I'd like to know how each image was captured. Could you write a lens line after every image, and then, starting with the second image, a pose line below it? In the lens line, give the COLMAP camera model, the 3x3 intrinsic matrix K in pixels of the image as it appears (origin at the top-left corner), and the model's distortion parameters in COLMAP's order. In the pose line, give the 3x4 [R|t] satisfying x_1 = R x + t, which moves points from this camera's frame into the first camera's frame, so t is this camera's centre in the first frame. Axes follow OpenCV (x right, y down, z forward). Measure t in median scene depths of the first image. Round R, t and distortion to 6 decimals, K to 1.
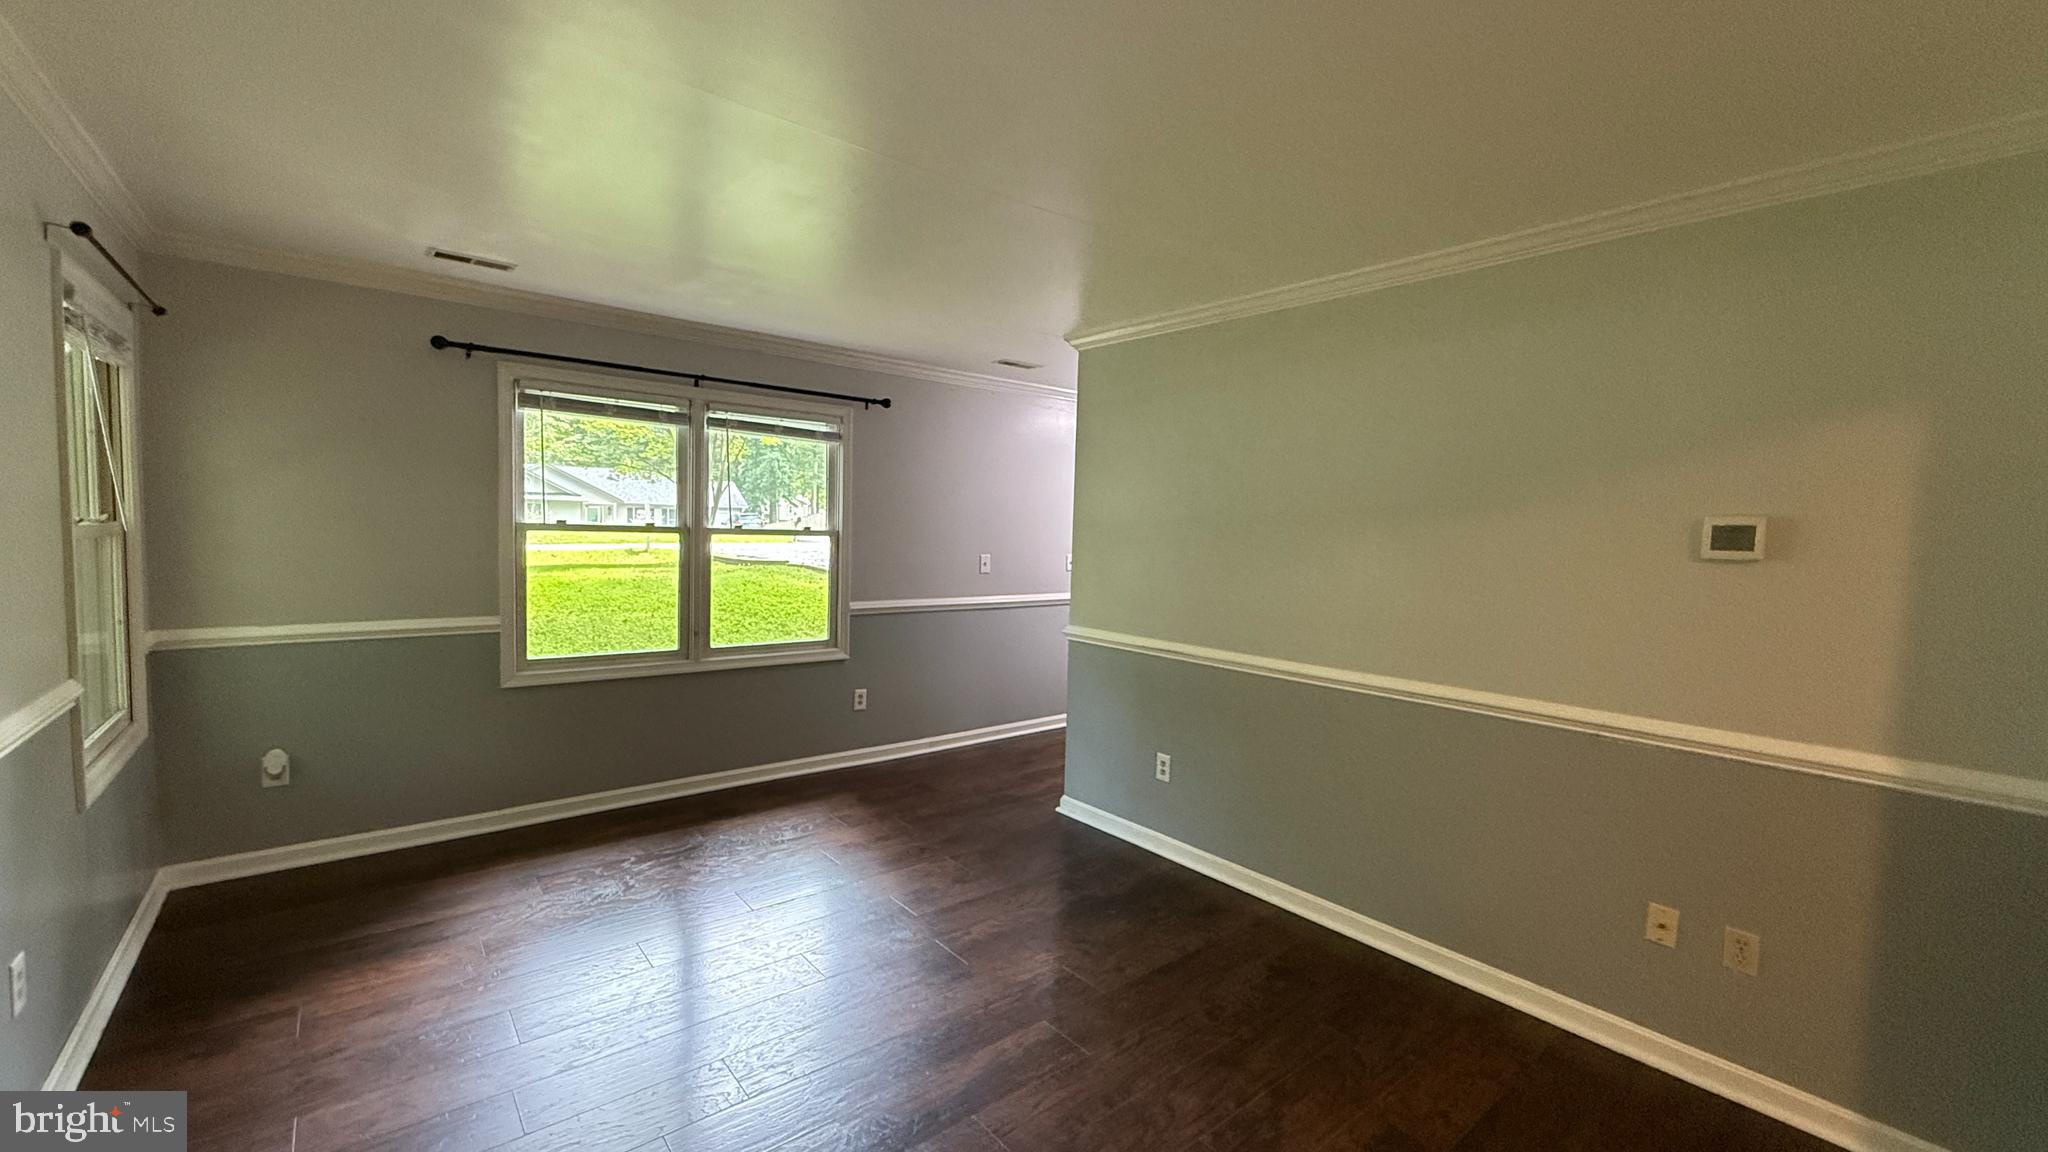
lens RADIAL K [[821.7, 0, 1024.0], [0, 821.7, 576.0], [0, 0, 1]] dist [-0.001517, -0.000158]
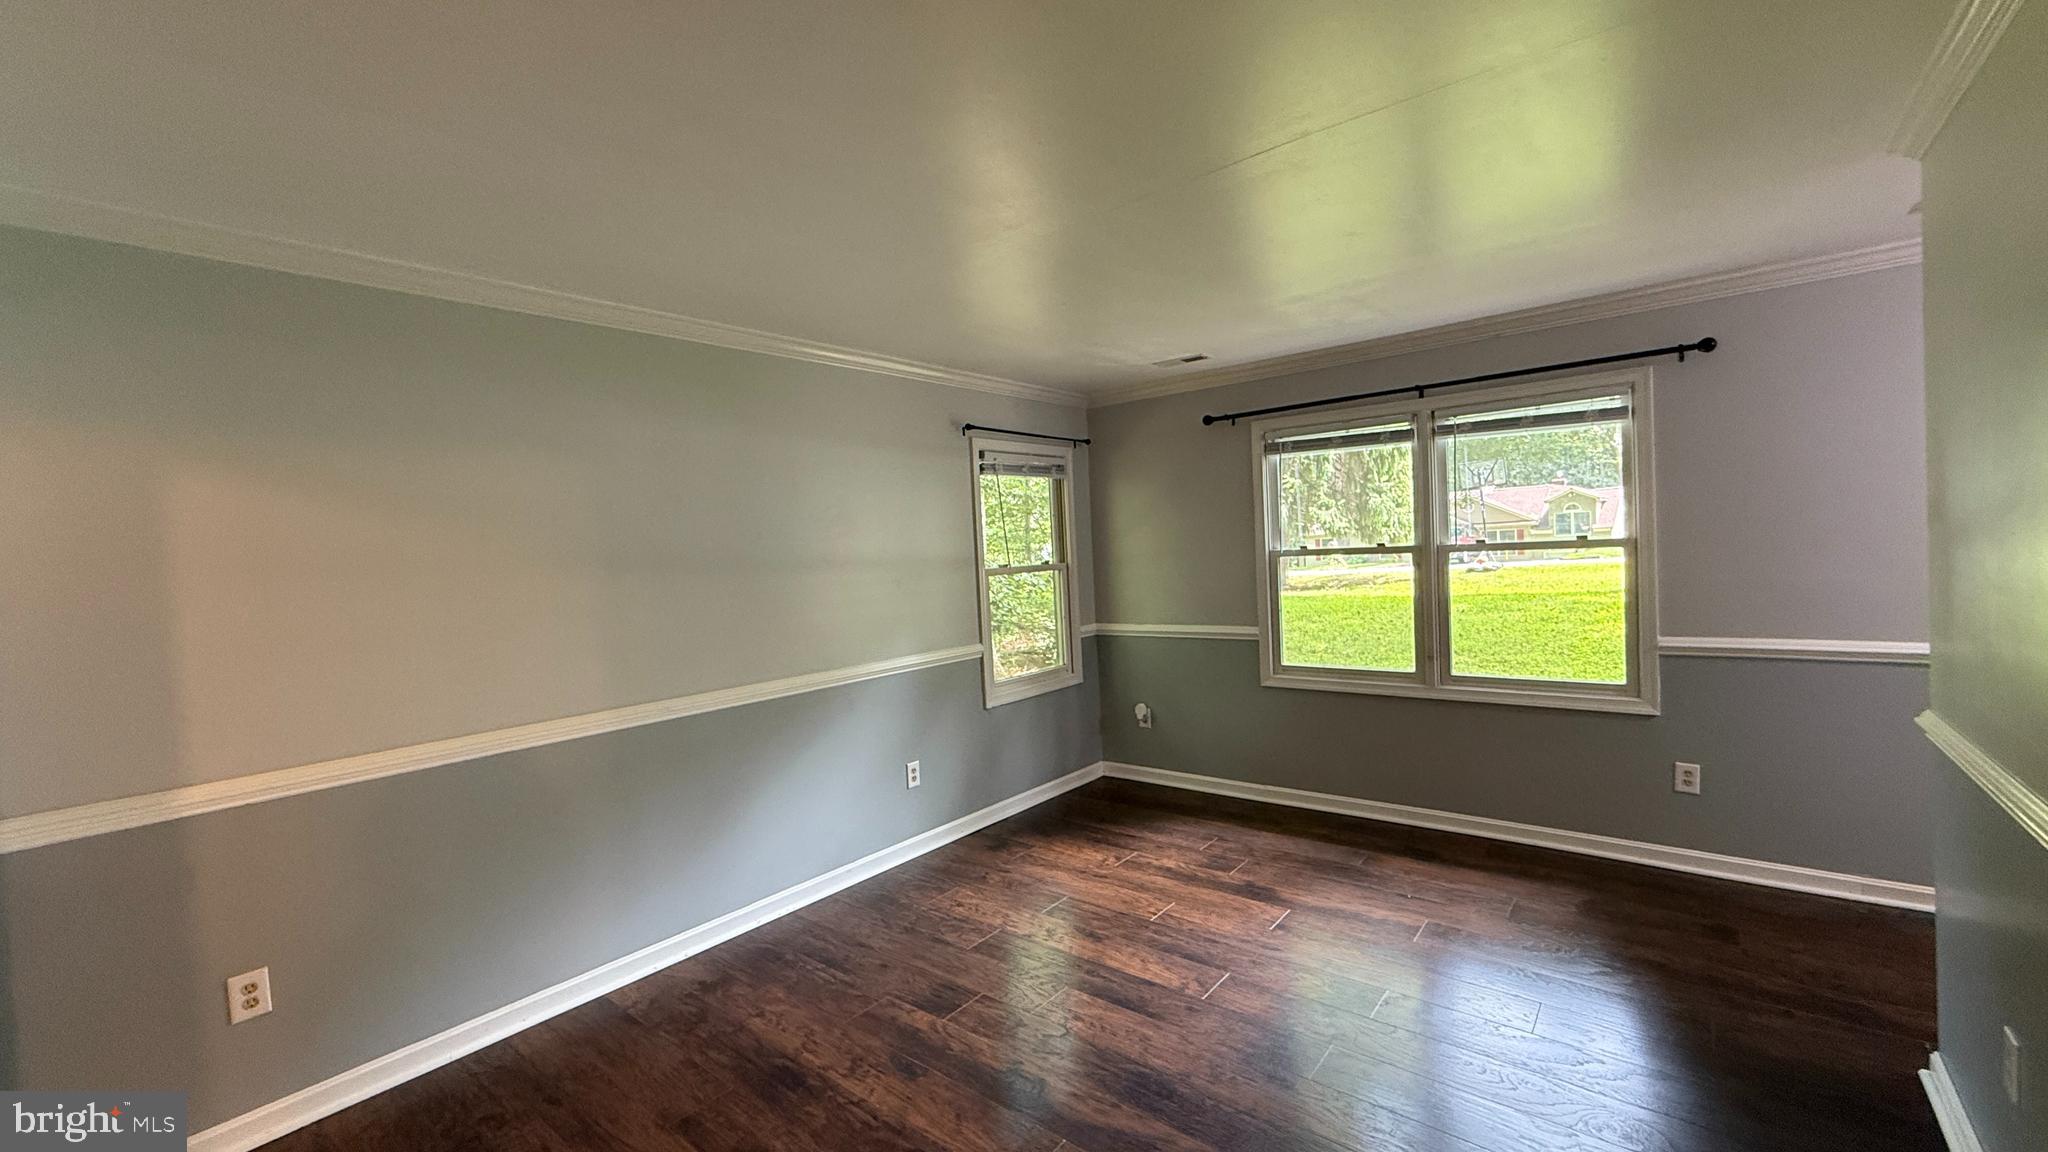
lens RADIAL K [[812.1, 0, 1014.9], [0, 812.1, 576.7], [0, 0, 1]] dist [-0.001839, -0.000247]
pose [[0.182715, -0.008881, -0.983126, 0.435215], [-0.008257, 0.999910, -0.010568, -0.009346], [0.983131, 0.010049, 0.182626, 0.364514]]
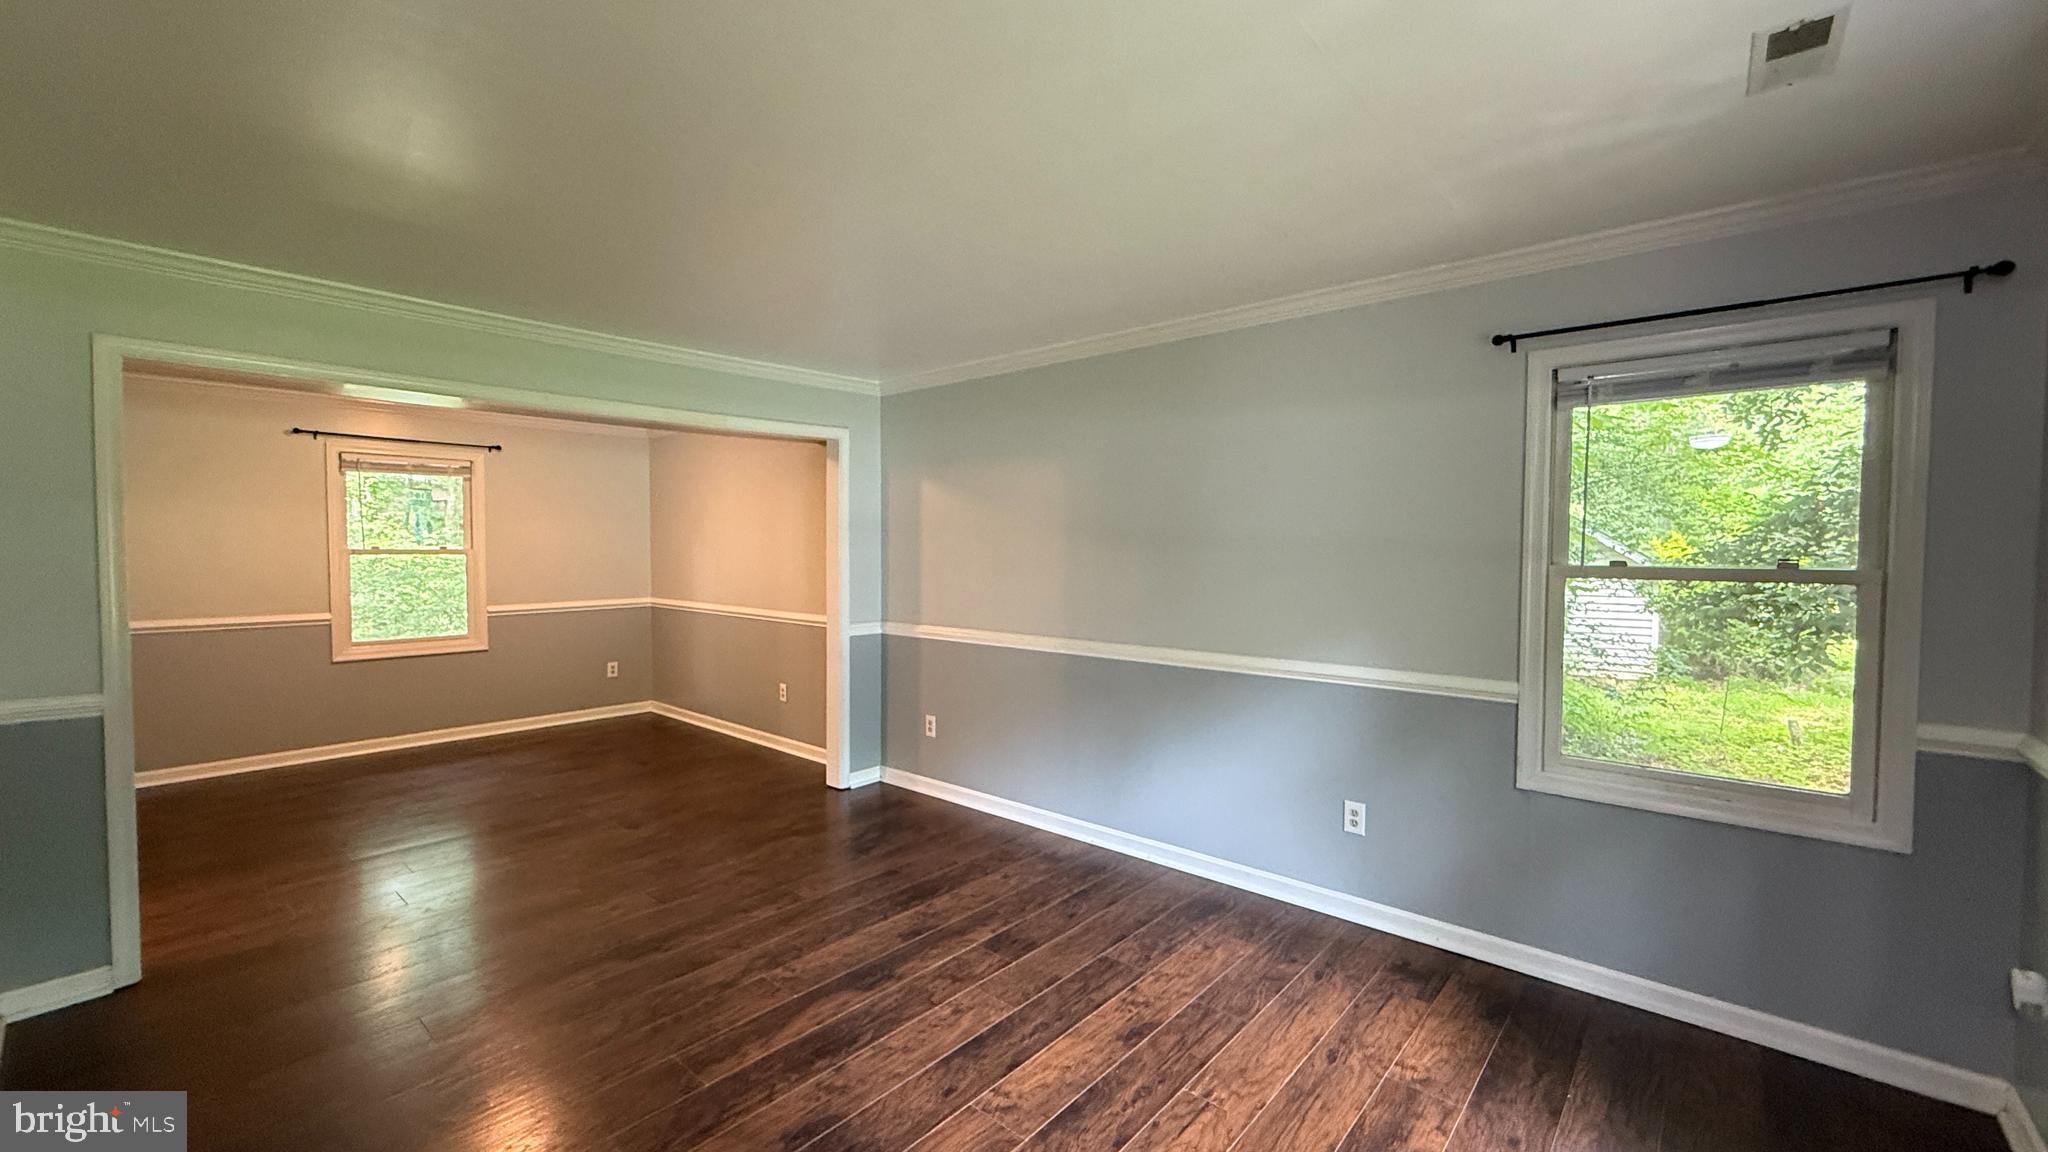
lens RADIAL K [[812.1, 0, 1014.9], [0, 812.1, 576.7], [0, 0, 1]] dist [-0.001839, -0.000247]
pose [[-0.986651, -0.026540, -0.160672, -0.087551], [-0.043009, 0.994067, 0.099908, -0.067413], [0.157067, 0.105485, -0.981938, 1.079099]]
